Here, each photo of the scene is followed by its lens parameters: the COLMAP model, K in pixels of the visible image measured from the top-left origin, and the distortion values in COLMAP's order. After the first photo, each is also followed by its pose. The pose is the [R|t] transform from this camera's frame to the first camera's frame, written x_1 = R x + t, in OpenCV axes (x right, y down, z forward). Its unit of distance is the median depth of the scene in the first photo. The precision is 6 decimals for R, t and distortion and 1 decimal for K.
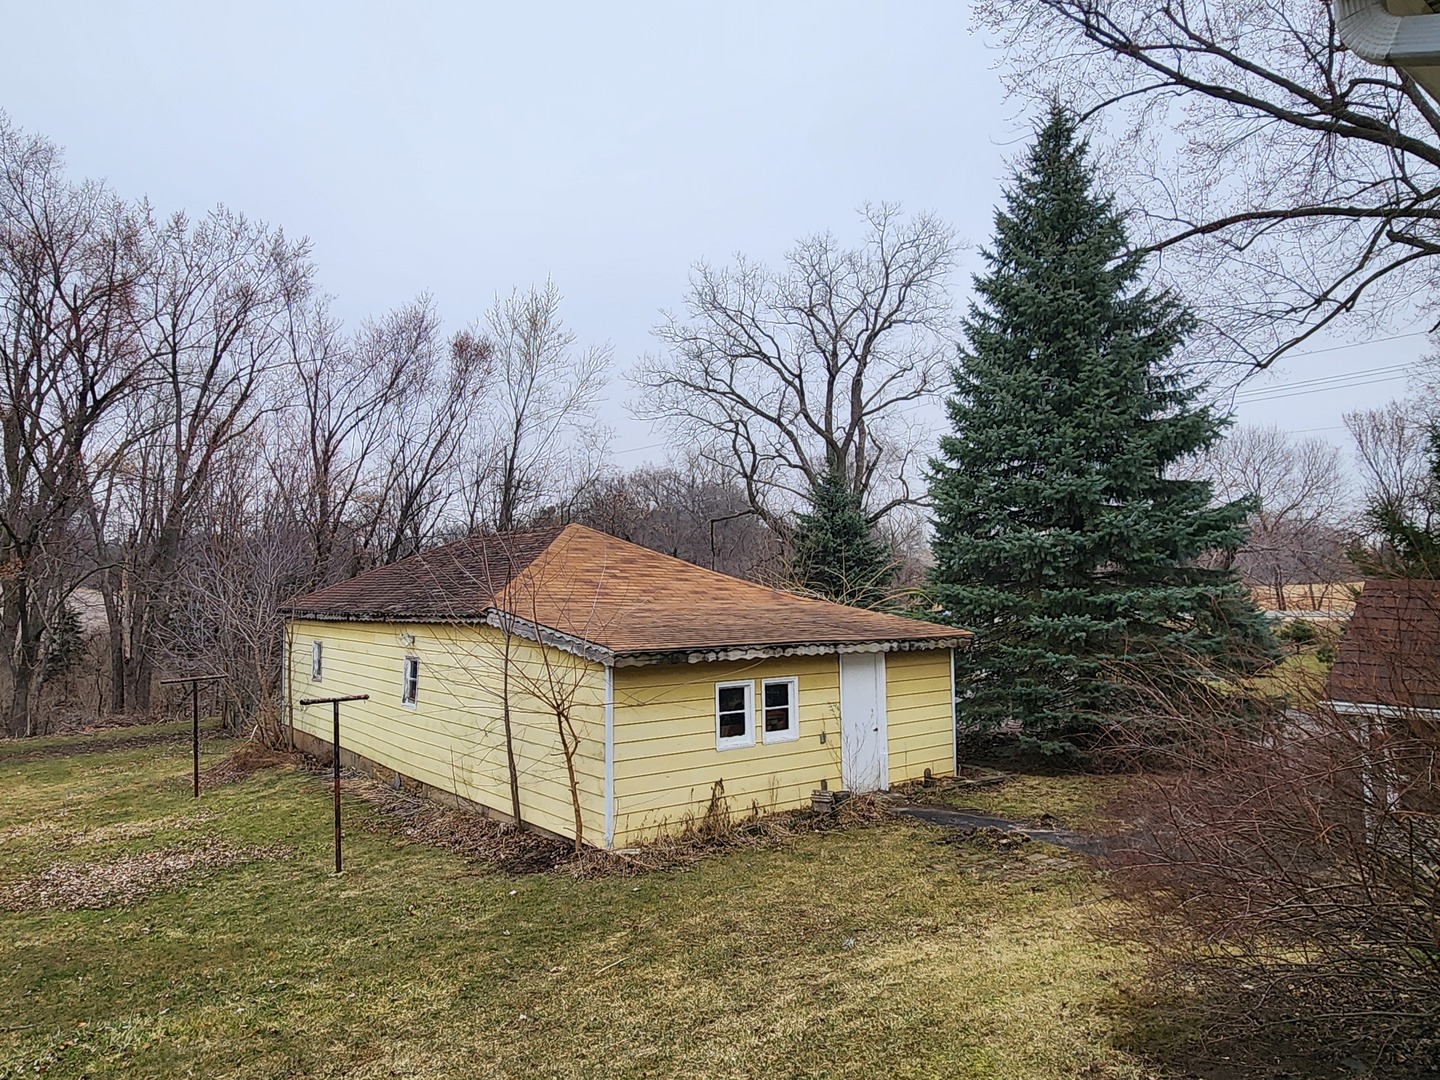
lens RADIAL K [[969.8, 0, 717.2], [0, 969.8, 537.5], [0, 0, 1]] dist [-0.007818, 0.000948]
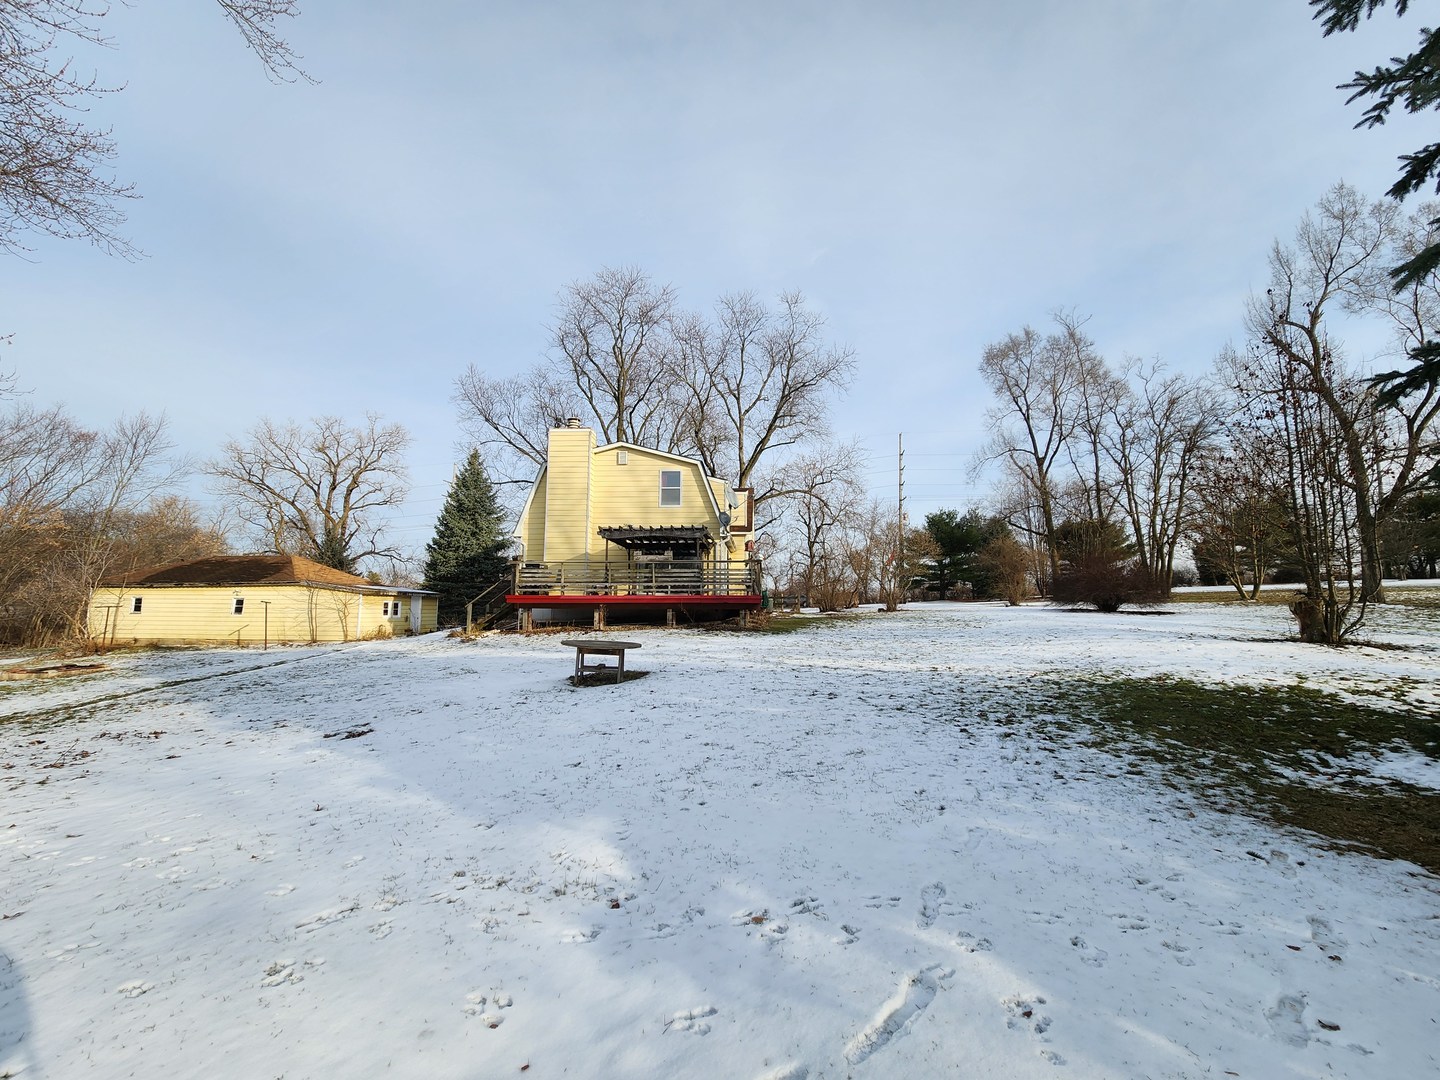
lens RADIAL K [[586.0, 0, 722.3], [0, 586.0, 541.4], [0, 0, 1]] dist [-0.000538, 0.000399]
pose [[0.685026, 0.094294, 0.722391, -0.496052], [-0.045002, 0.995172, -0.087226, 0.035326], [-0.727128, 0.027243, 0.685962, -1.009382]]
